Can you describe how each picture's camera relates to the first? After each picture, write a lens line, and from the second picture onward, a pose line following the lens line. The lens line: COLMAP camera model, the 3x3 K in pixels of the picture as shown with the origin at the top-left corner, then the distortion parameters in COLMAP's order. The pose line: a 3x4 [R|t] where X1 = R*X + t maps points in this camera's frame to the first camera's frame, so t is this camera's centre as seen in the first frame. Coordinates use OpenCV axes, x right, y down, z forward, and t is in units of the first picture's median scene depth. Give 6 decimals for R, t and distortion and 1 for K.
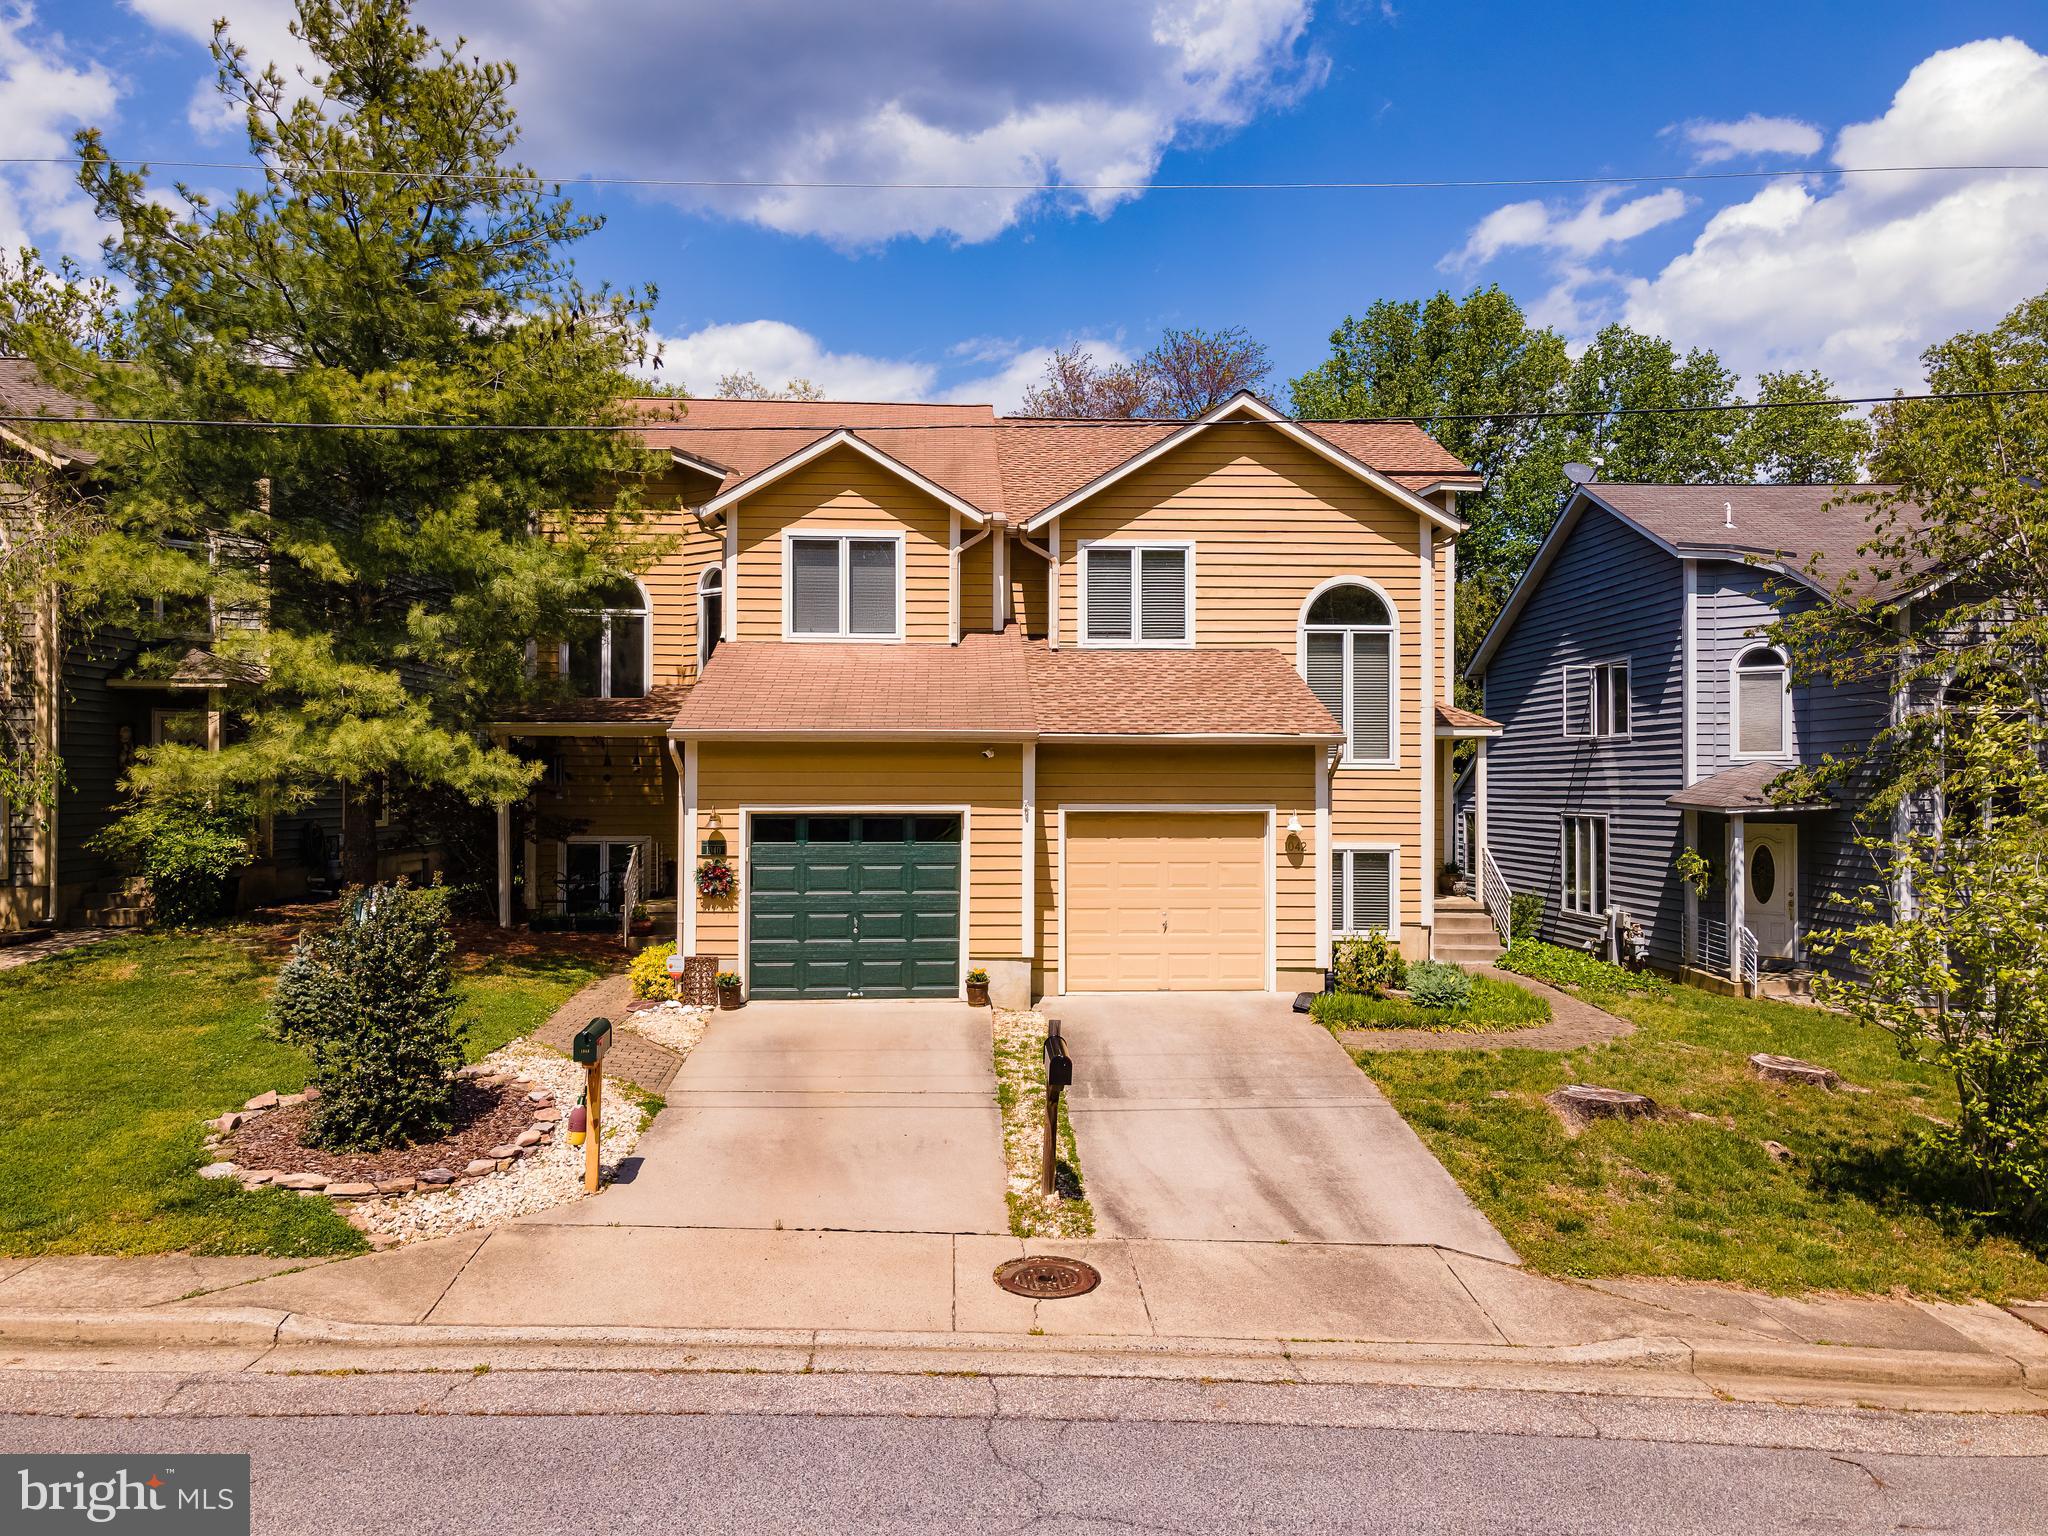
lens RADIAL K [[1496.1, 0, 1024.0], [0, 1496.1, 768.0], [0, 0, 1]] dist [0.016560, 0.089457]
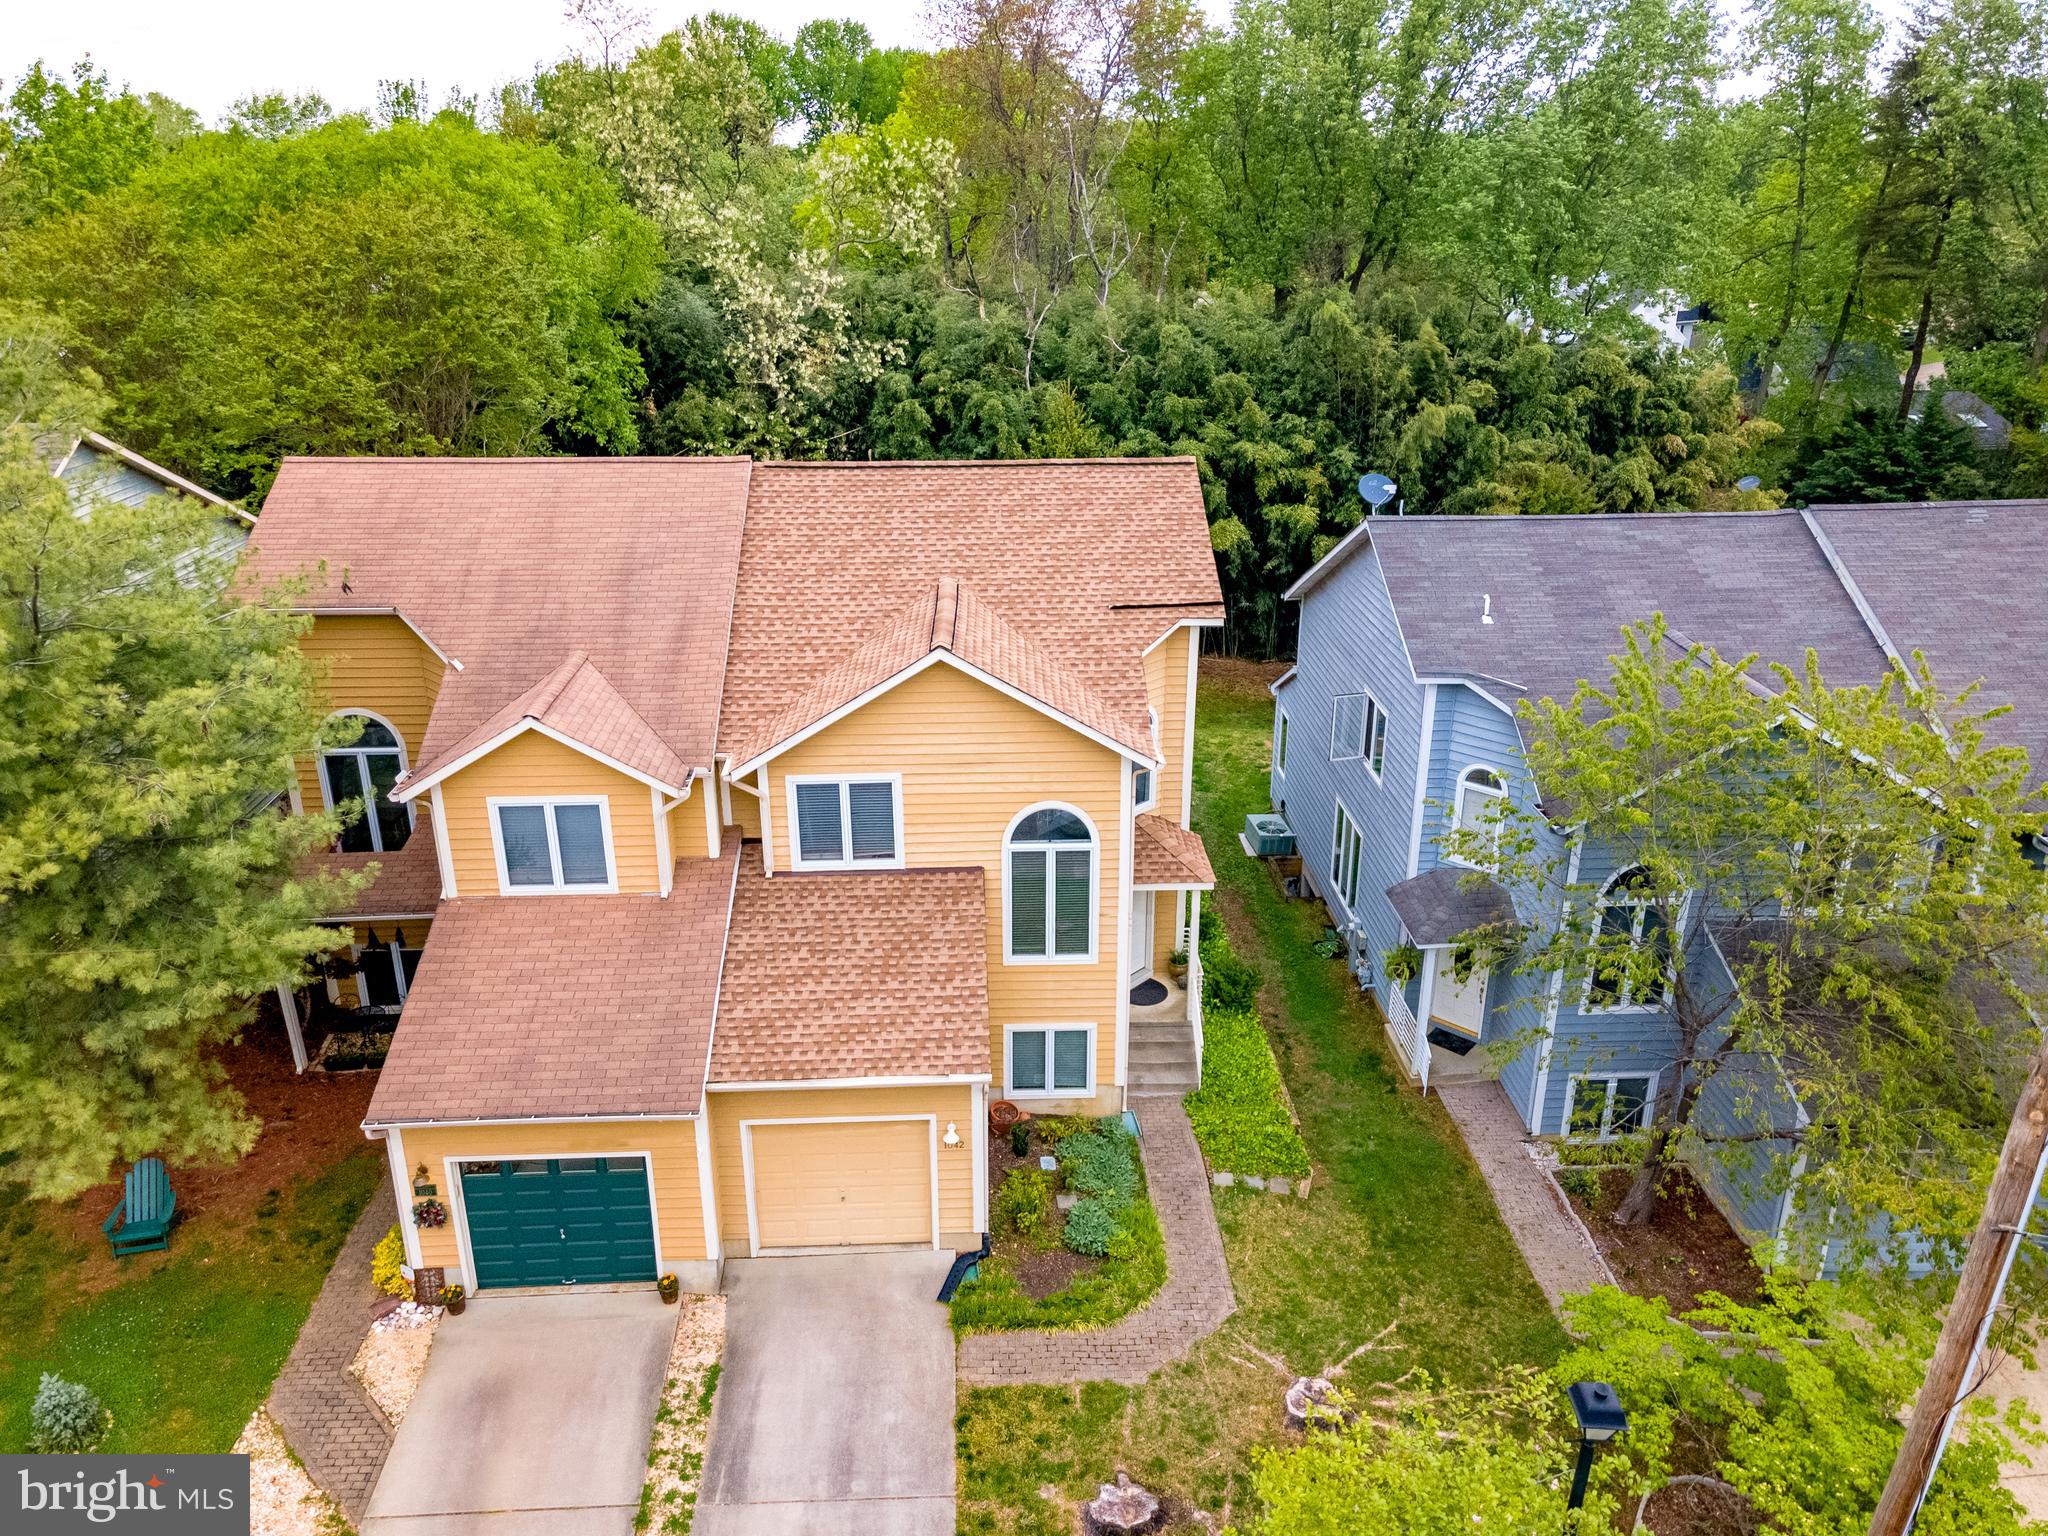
lens RADIAL K [[1496.1, 0, 1024.0], [0, 1496.1, 768.0], [0, 0, 1]] dist [0.016560, 0.089457]
pose [[0.999916, -0.001794, -0.012821, 0.220972], [0.006527, 0.925104, 0.379657, -0.567398], [0.011180, -0.379709, 0.925039, 0.055175]]
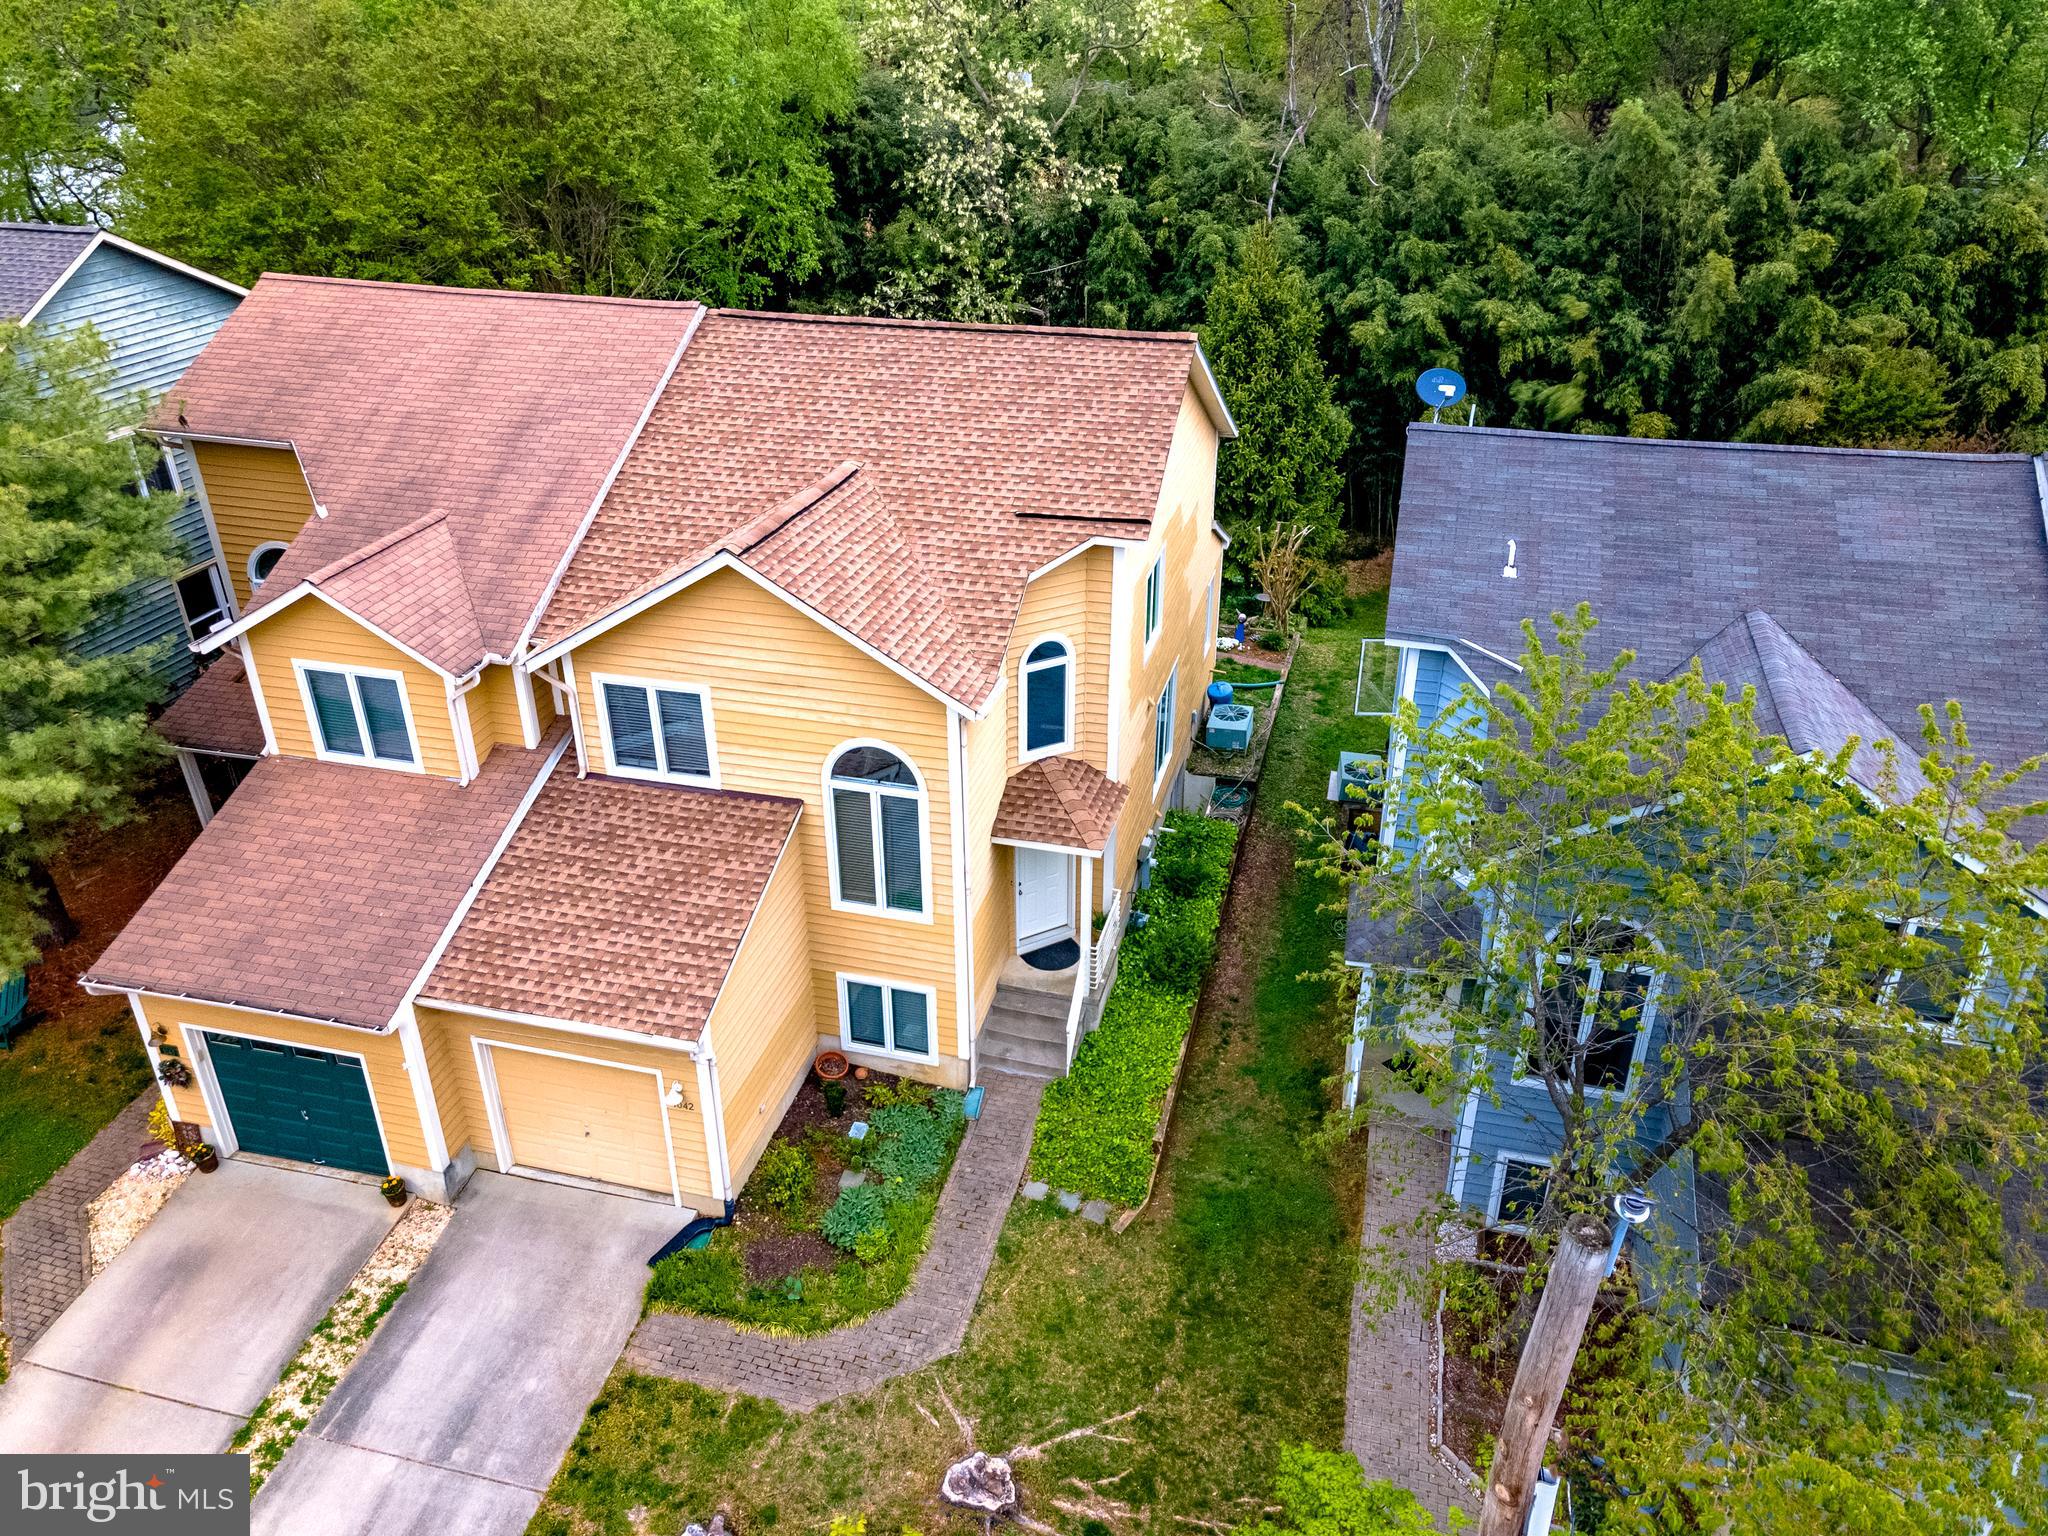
lens RADIAL K [[1496.1, 0, 1024.0], [0, 1496.1, 768.0], [0, 0, 1]] dist [0.016560, 0.089457]
pose [[0.951038, 0.140008, -0.275544, 0.578705], [0.009826, 0.877368, 0.479717, -0.567065], [0.308918, -0.458937, 0.833035, 0.286686]]
